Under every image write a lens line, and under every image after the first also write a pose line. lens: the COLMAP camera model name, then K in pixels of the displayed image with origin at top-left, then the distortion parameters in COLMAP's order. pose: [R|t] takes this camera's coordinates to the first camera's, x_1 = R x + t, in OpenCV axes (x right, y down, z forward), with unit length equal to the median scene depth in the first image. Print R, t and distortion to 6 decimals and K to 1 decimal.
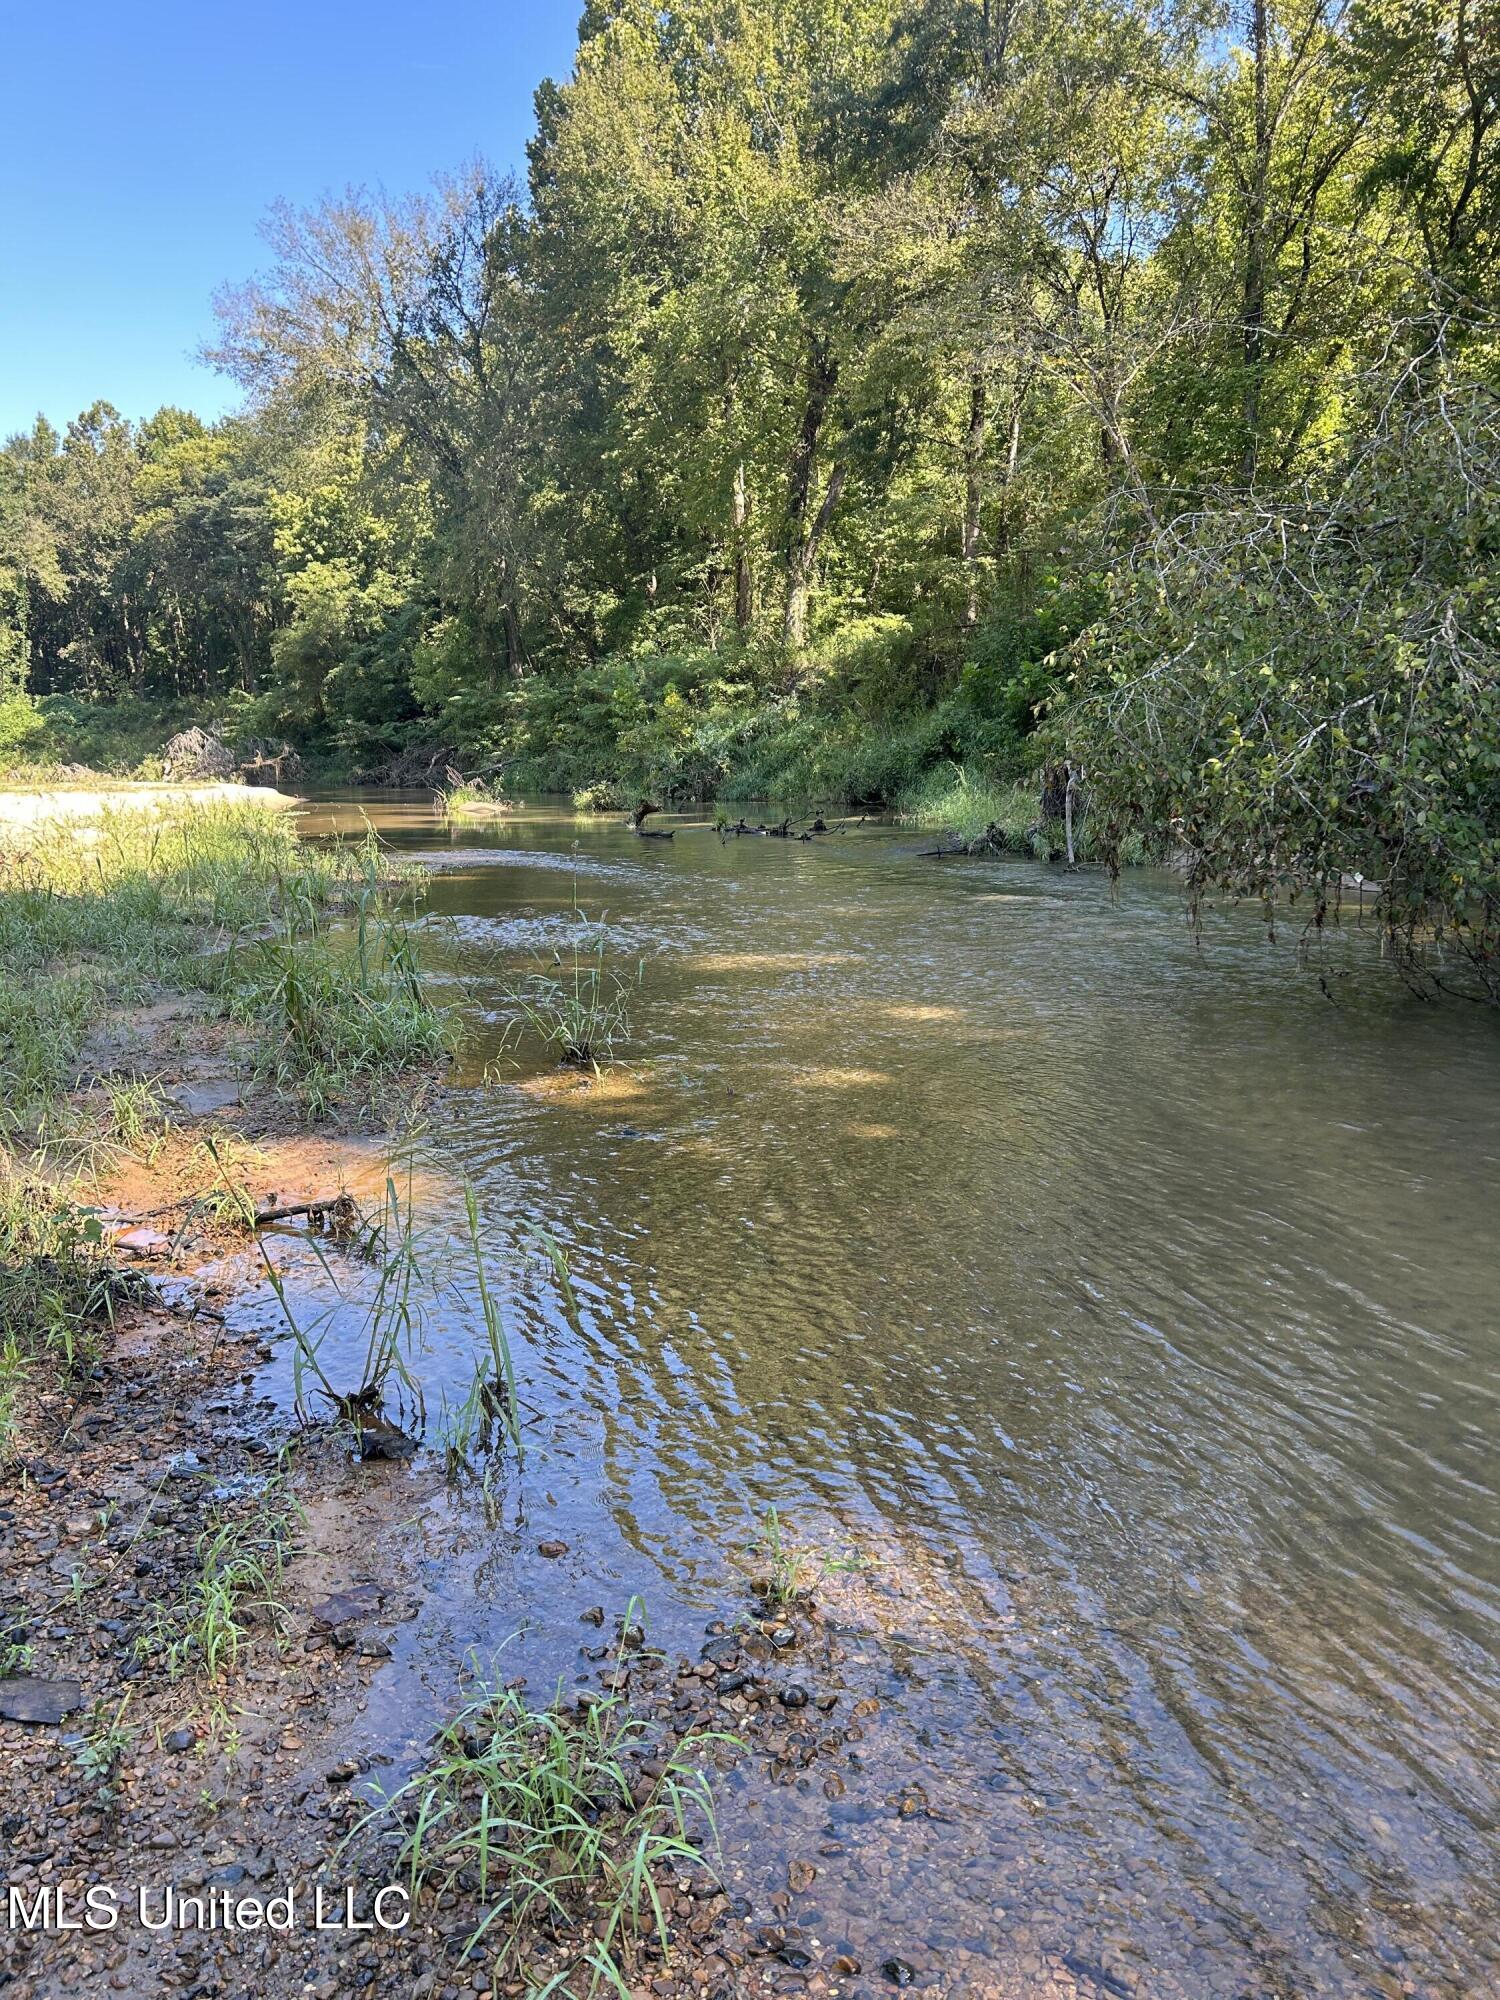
lens RADIAL K [[1488.2, 0, 748.6], [0, 1488.2, 1019.6], [0, 0, 1]] dist [0.051709, -0.067602]
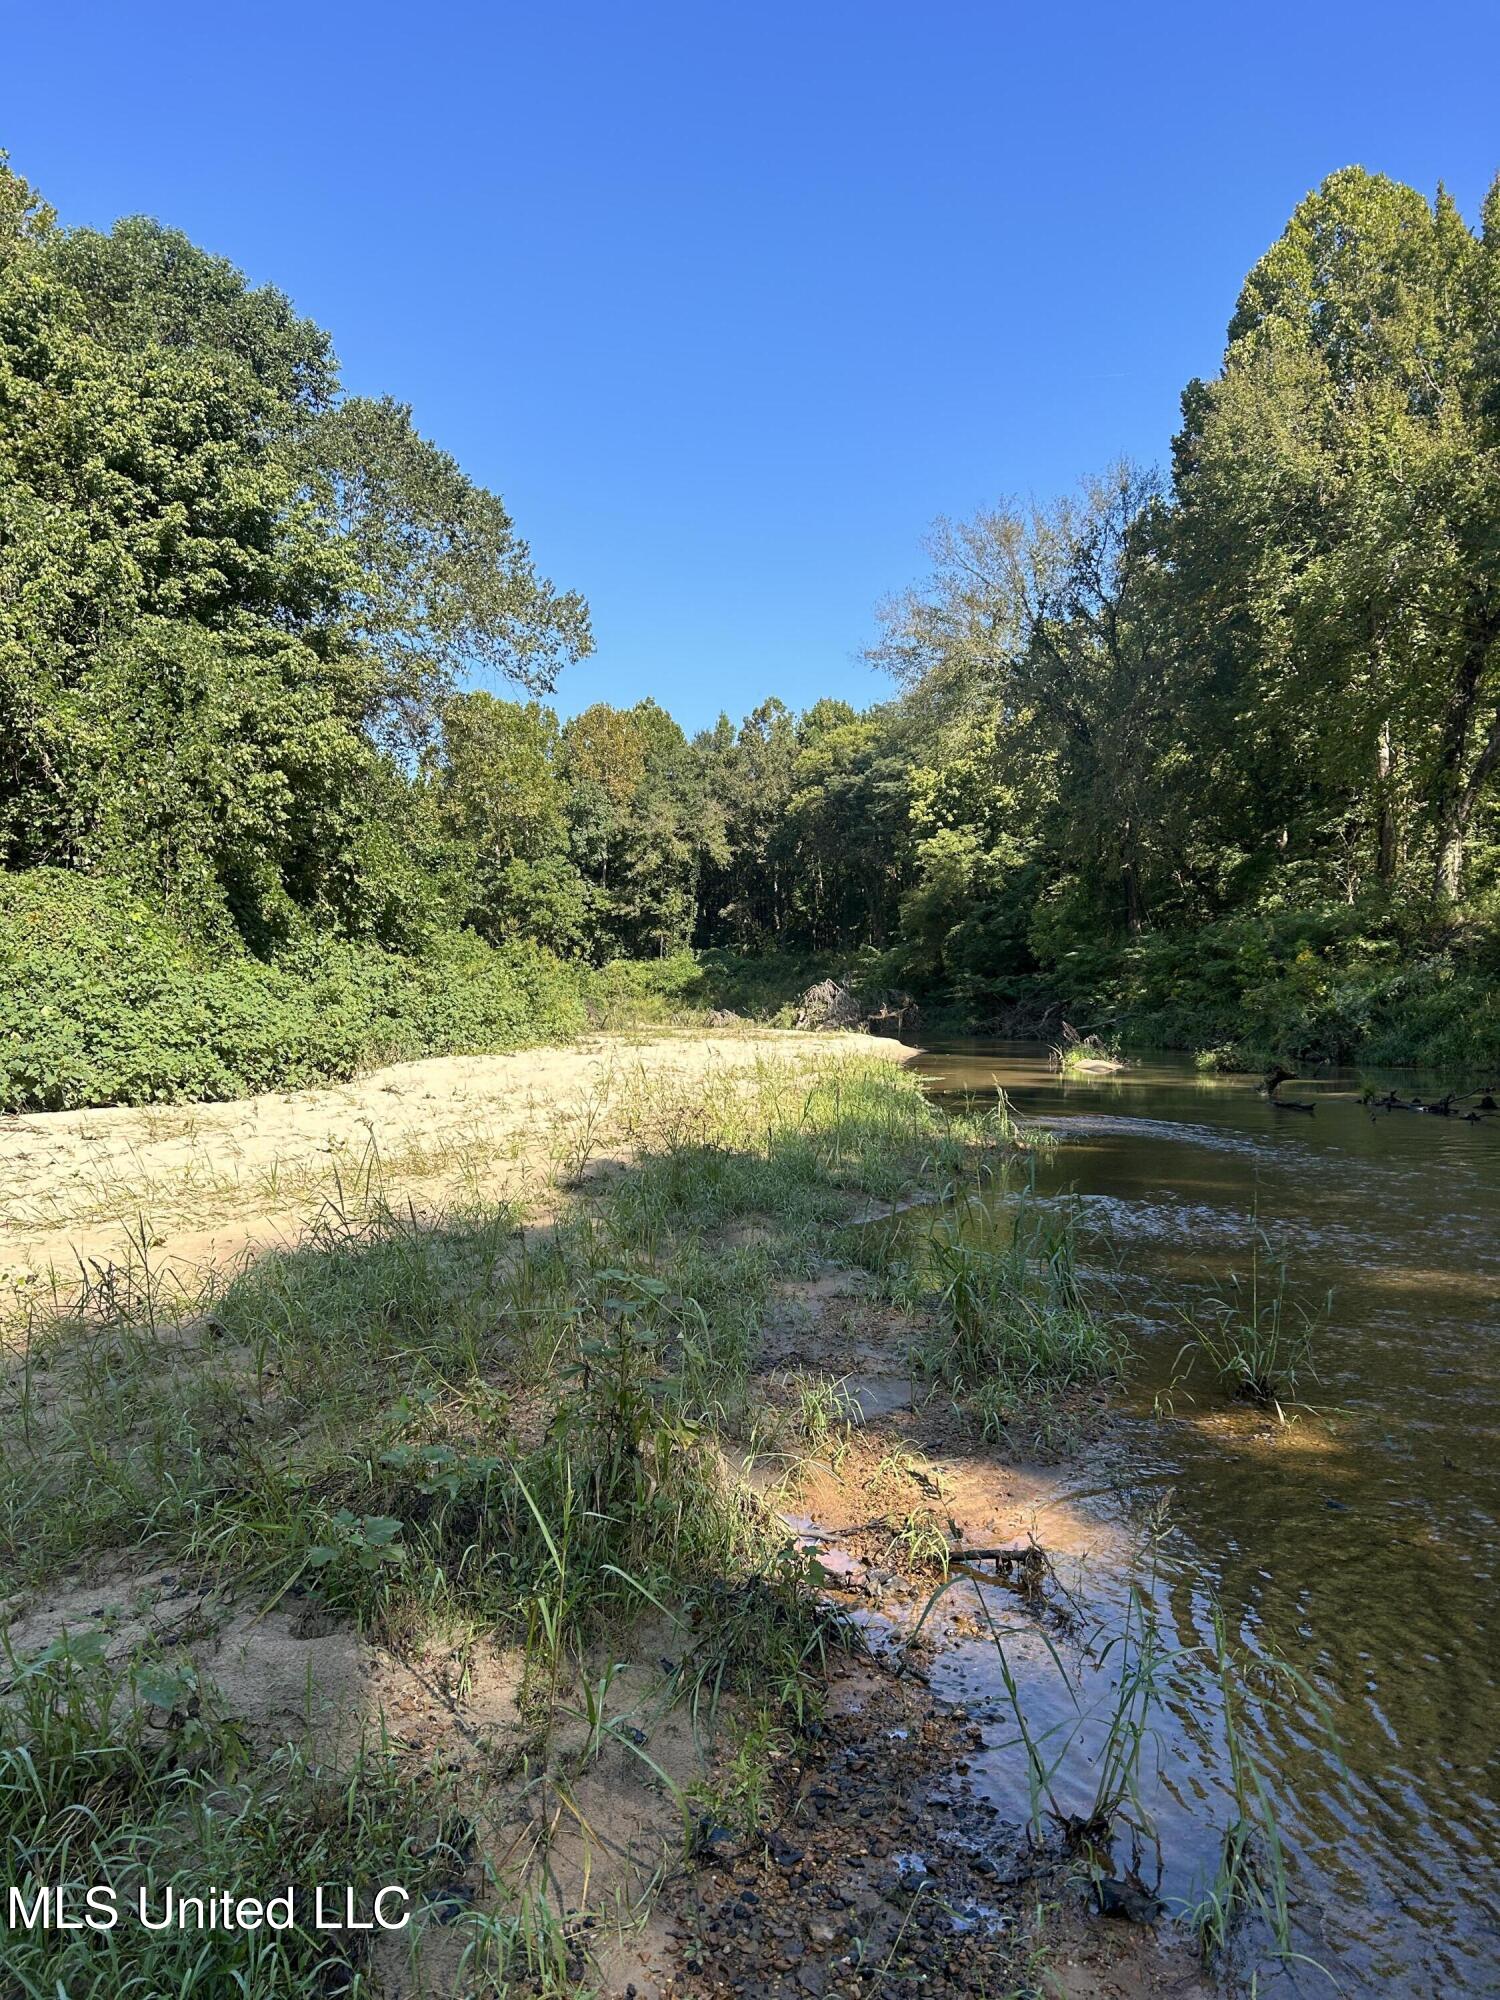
lens RADIAL K [[1488.2, 0, 746.3], [0, 1488.2, 1022.7], [0, 0, 1]] dist [0.051709, -0.067602]
pose [[0.921414, 0.019836, -0.388076, -0.007494], [-0.081849, 0.986198, -0.143927, -0.006114], [0.379865, 0.164379, 0.910320, -0.000265]]
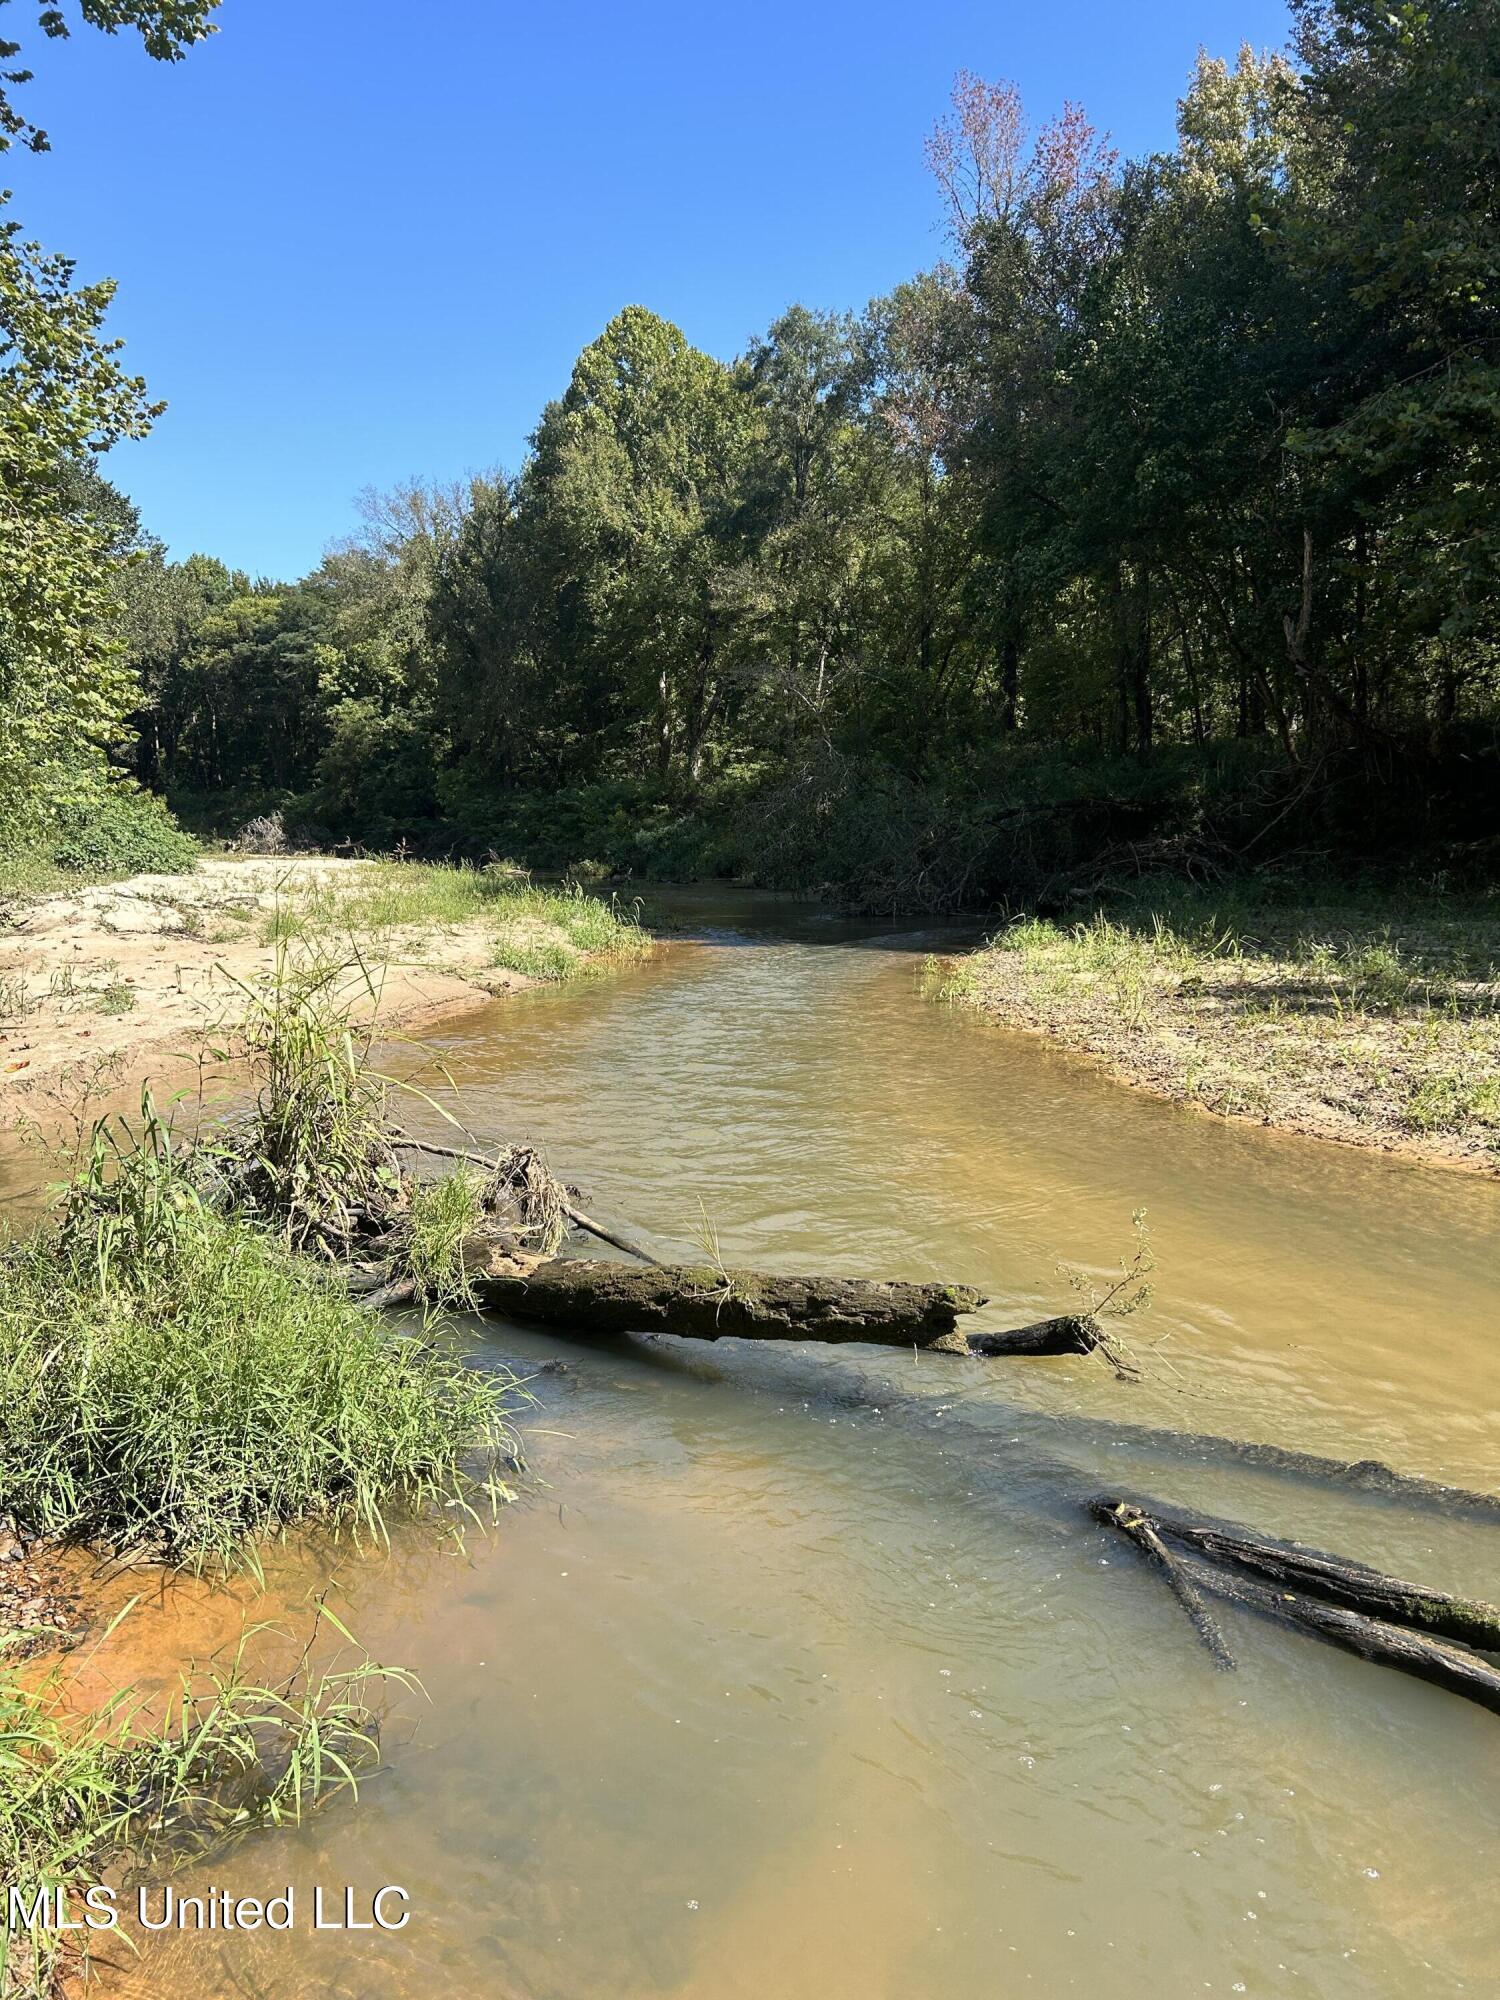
lens RADIAL K [[1488.2, 0, 780.6], [0, 1488.2, 1048.5], [0, 0, 1]] dist [0.051709, -0.067602]
pose [[0.996918, 0.013763, 0.077238, 0.002039], [-0.010689, 0.999139, -0.040080, 0.109571], [-0.077723, 0.039131, 0.996207, -0.646286]]
